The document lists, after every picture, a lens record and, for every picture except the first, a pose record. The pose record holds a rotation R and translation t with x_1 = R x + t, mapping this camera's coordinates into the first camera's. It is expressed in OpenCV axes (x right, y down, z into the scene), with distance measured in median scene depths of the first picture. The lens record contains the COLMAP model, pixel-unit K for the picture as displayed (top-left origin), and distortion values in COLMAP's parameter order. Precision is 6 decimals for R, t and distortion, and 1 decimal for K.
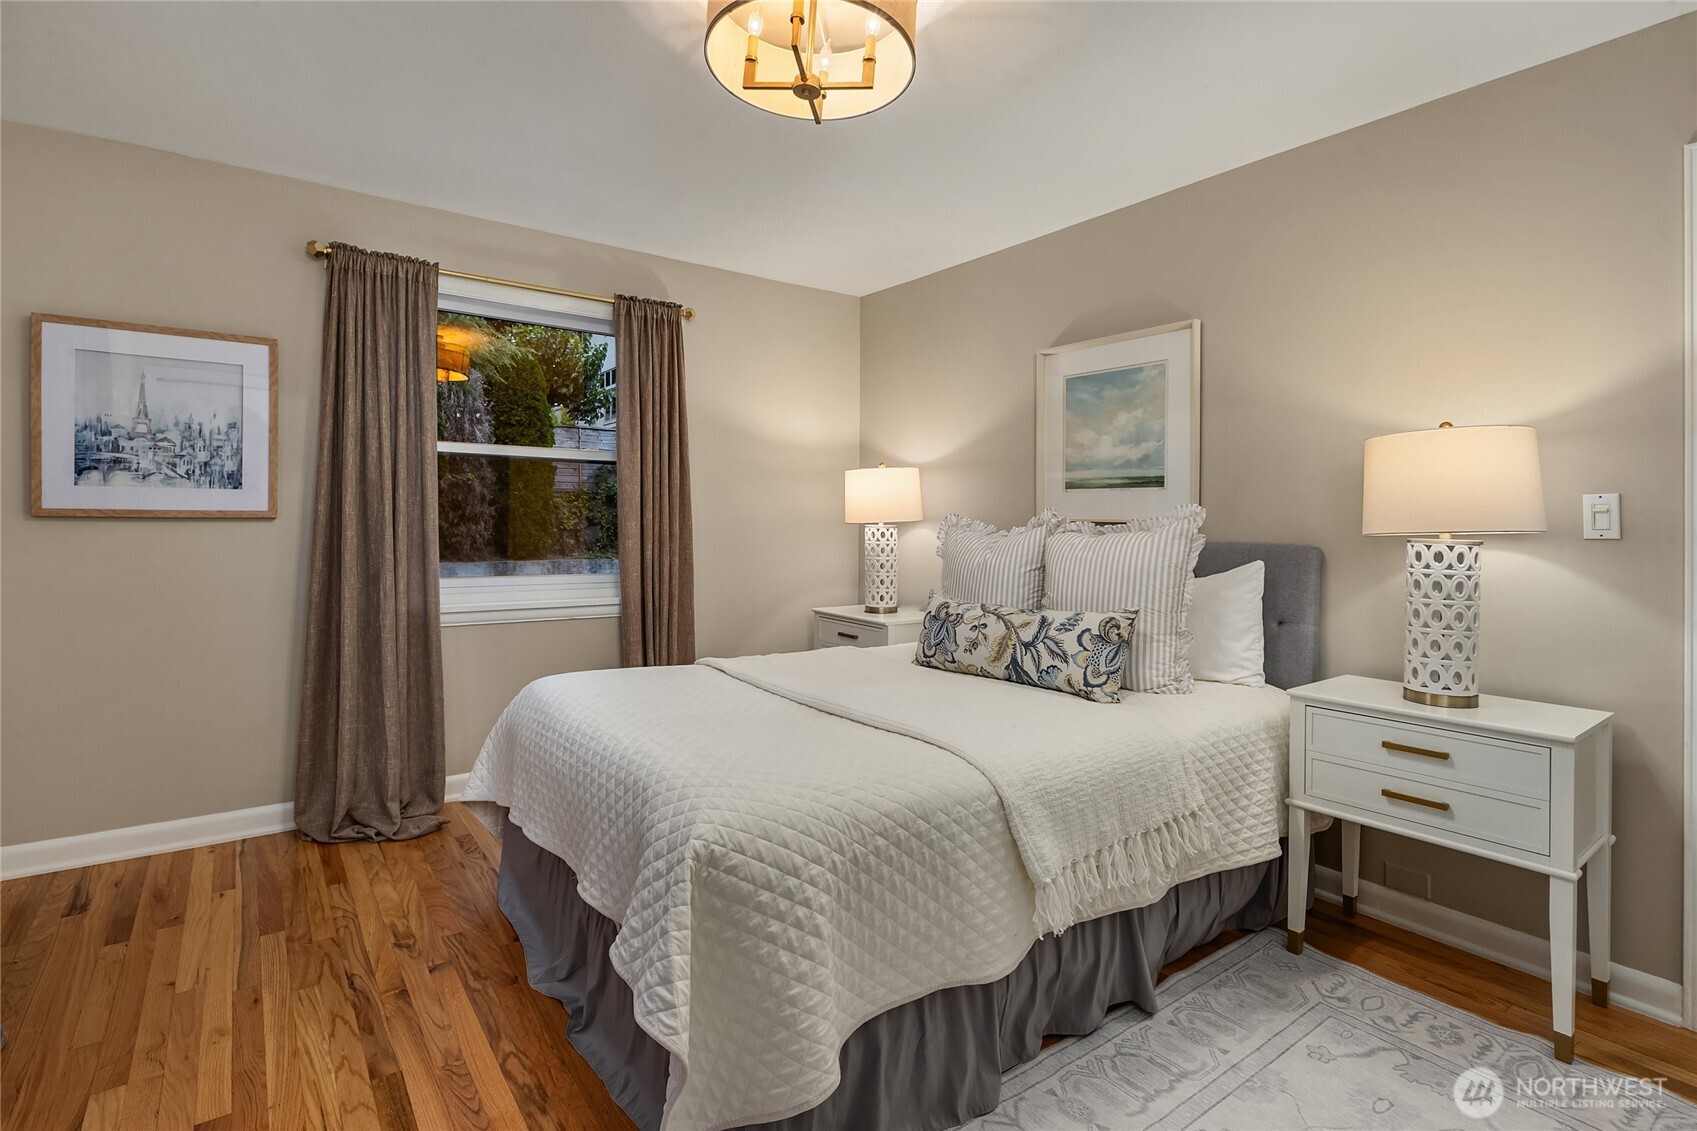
lens RADIAL K [[827.1, 0, 847.5], [0, 827.1, 525.5], [0, 0, 1]] dist [0.005045, 0.000071]
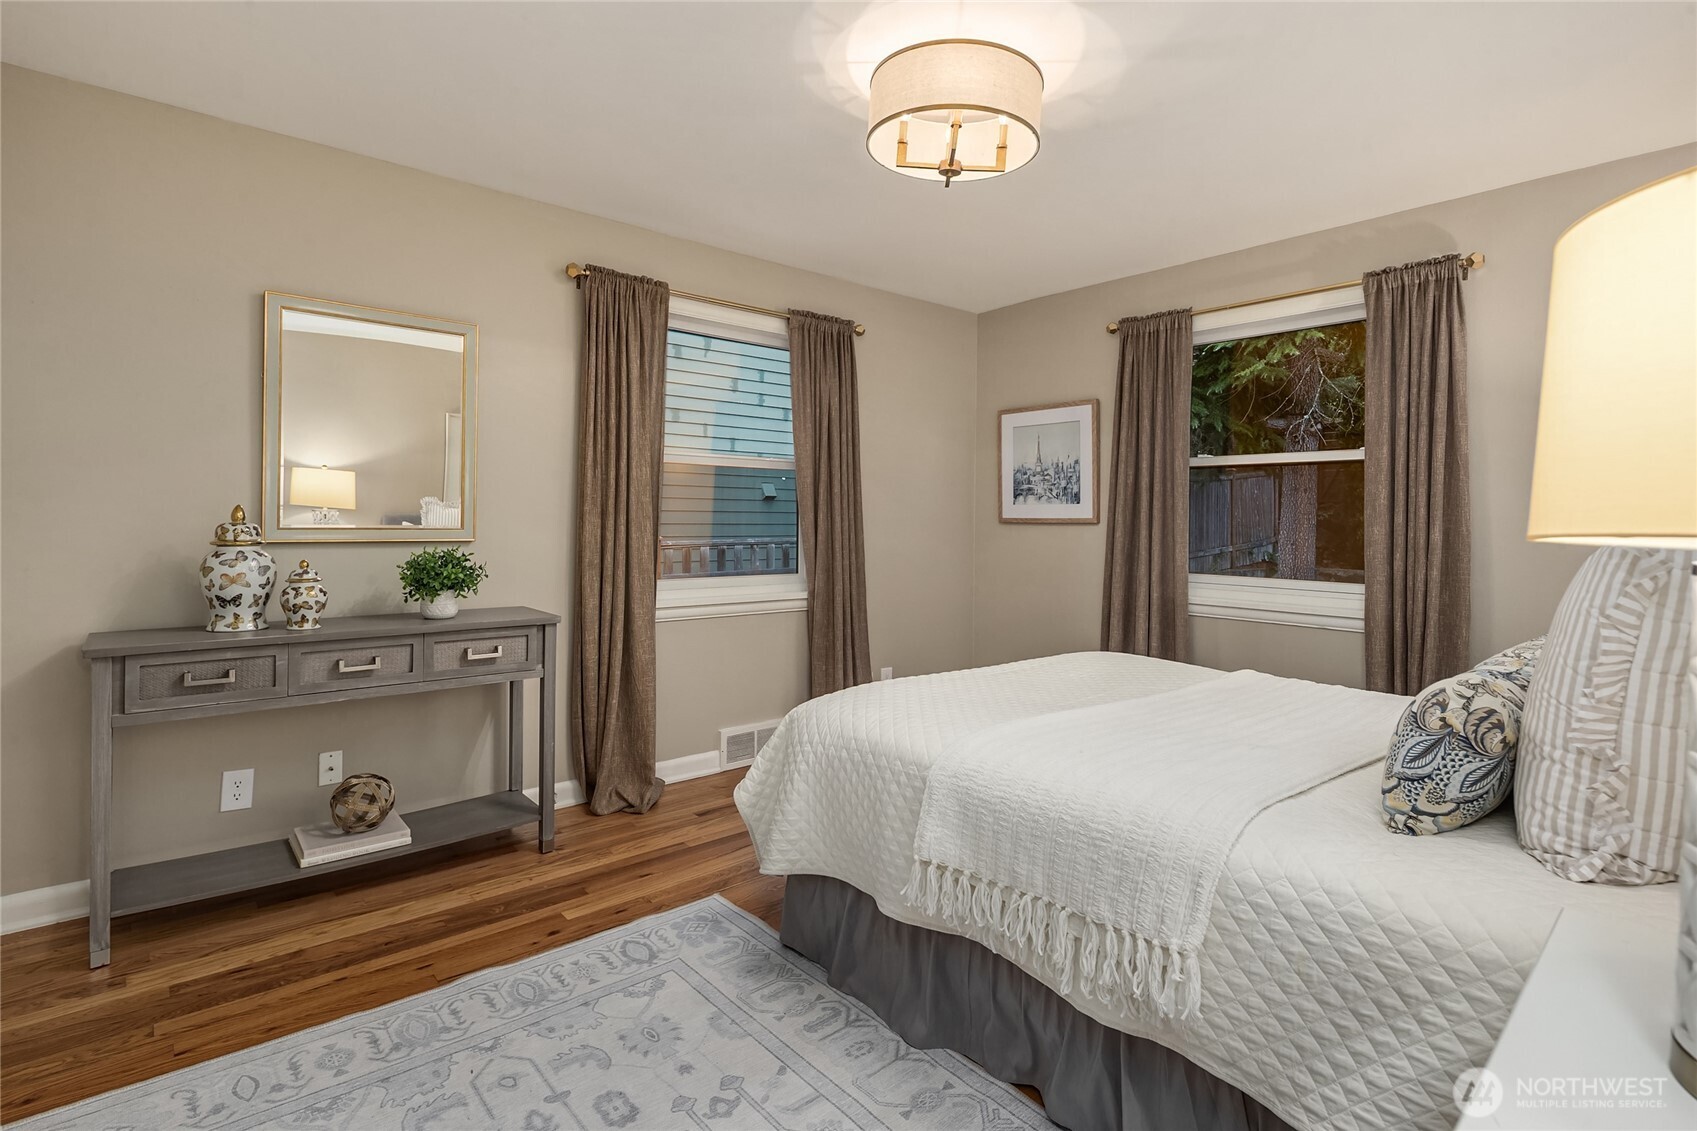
lens RADIAL K [[827.1, 0, 833.0], [0, 827.1, 530.3], [0, 0, 1]] dist [0.005045, 0.000071]
pose [[0.068624, 0.003440, -0.997637, 0.756488], [-0.012700, 0.999916, 0.002574, 0.005763], [0.997562, 0.012494, 0.068662, 0.479366]]
